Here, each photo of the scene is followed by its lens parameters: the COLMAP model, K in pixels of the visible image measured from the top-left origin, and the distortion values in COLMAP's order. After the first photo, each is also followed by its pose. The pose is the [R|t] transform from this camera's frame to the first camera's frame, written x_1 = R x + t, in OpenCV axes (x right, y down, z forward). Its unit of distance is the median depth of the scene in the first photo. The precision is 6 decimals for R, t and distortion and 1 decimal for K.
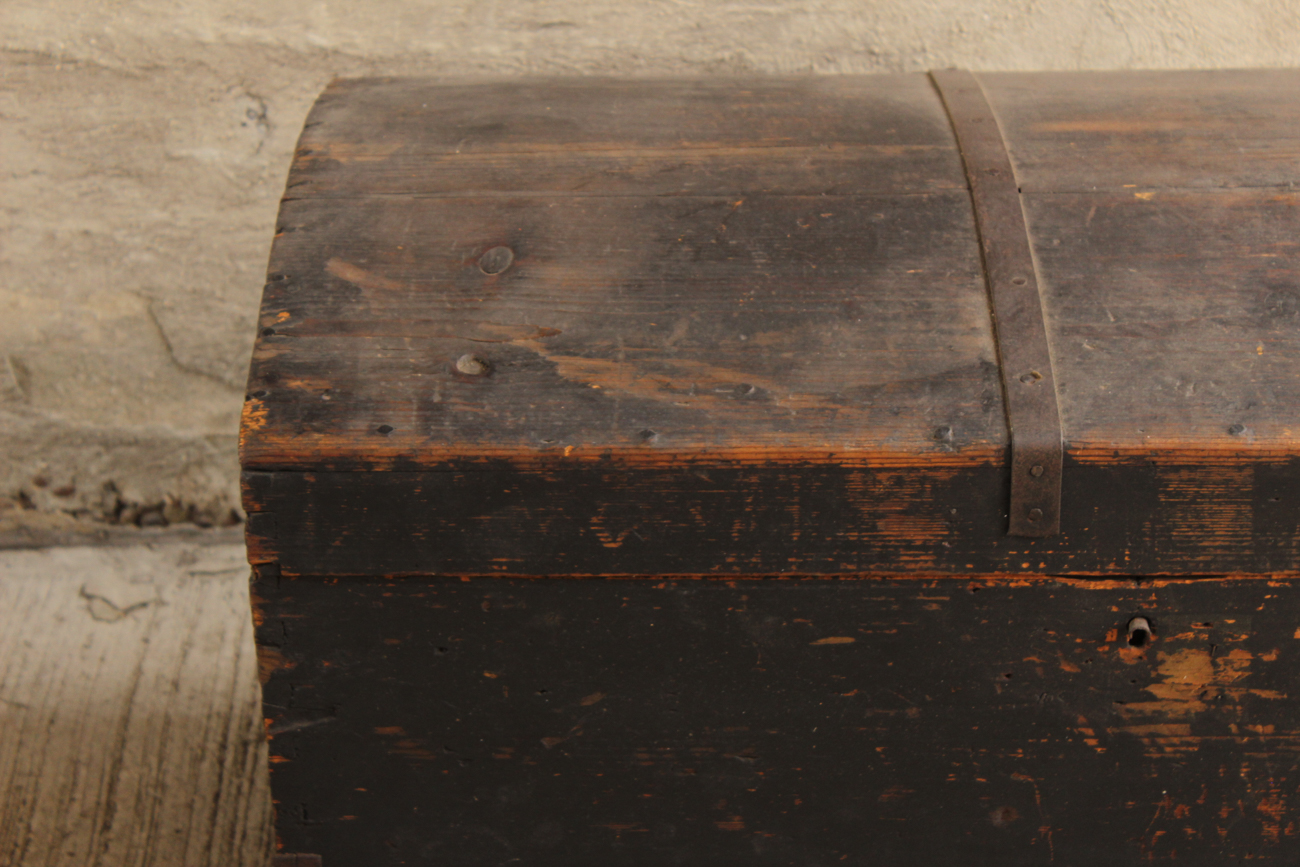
lens RADIAL K [[3200.6, 0, 680.0], [0, 3200.6, 435.7], [0, 0, 1]] dist [0.083804, 0.189967]
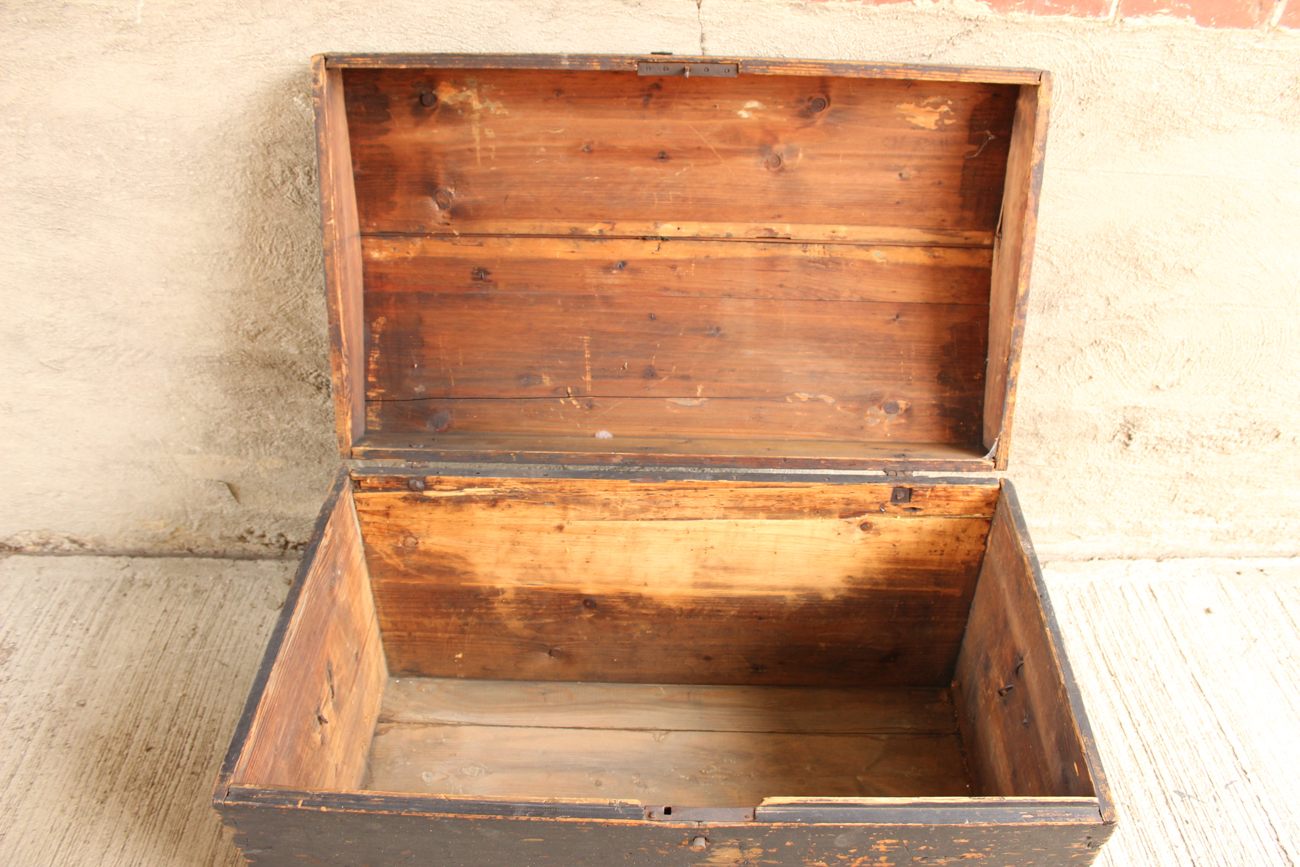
lens RADIAL K [[1100.3, 0, 671.9], [0, 1100.3, 435.3], [0, 0, 1]] dist [-0.160004, 0.137222]
pose [[0.999677, 0.025361, -0.001859, 0.118294], [-0.024619, 0.983554, 0.178928, -0.262431], [0.006366, -0.178824, 0.983860, 0.429224]]
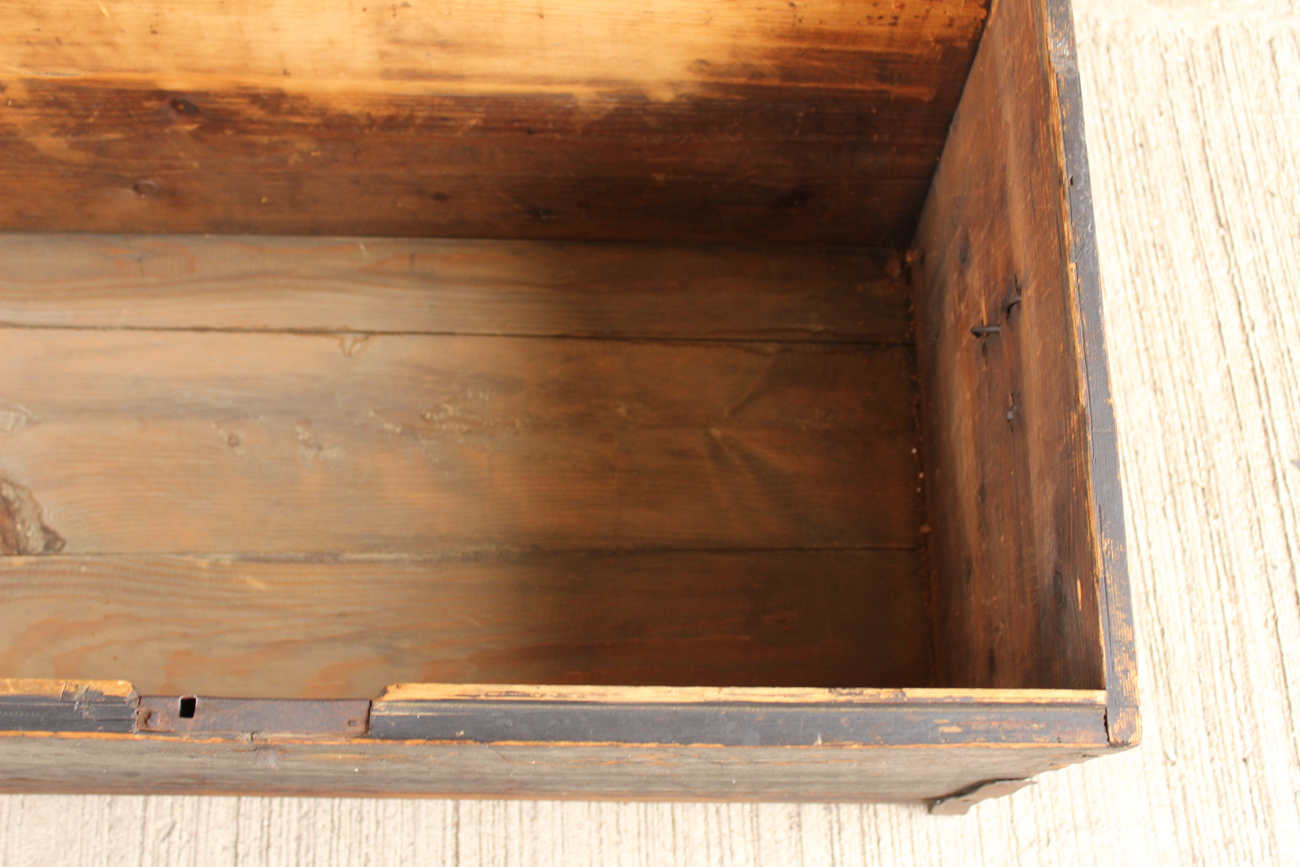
lens RADIAL K [[1512.7, 0, 673.5], [0, 1512.7, 442.0], [0, 0, 1]] dist [-0.109144, 0.164100]
pose [[0.999192, 0.023912, 0.032301, 0.230257], [-0.039163, 0.759772, 0.649009, -0.263787], [-0.009022, -0.649750, 0.760095, 0.718512]]
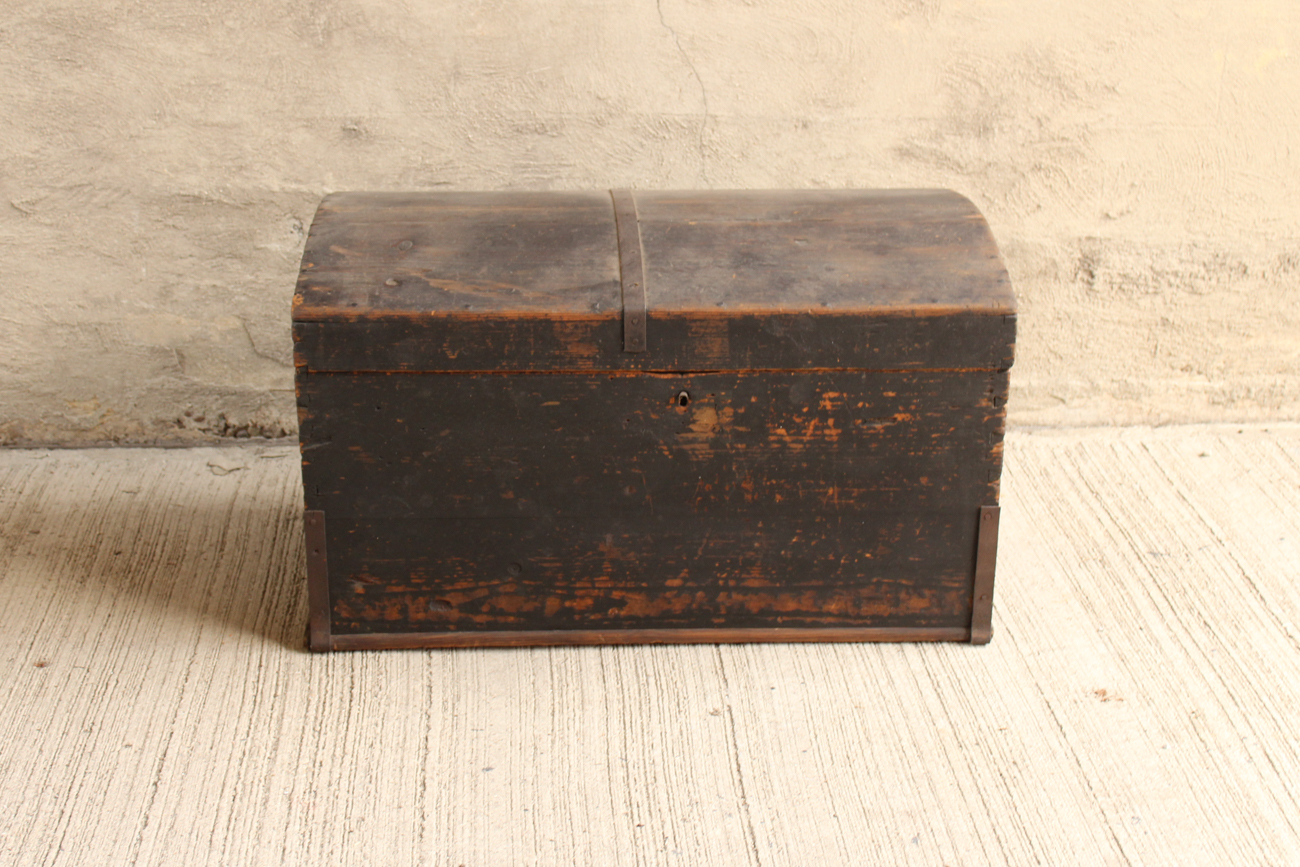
lens RADIAL K [[2178.7, 0, 649.2], [0, 2178.7, 363.4], [0, 0, 1]] dist [-0.053752, 0.071579]
pose [[0.999387, -0.000796, 0.035006, 0.061784], [0.005387, 0.991335, -0.131251, 0.232111], [-0.034598, 0.131359, 0.990731, -0.526189]]
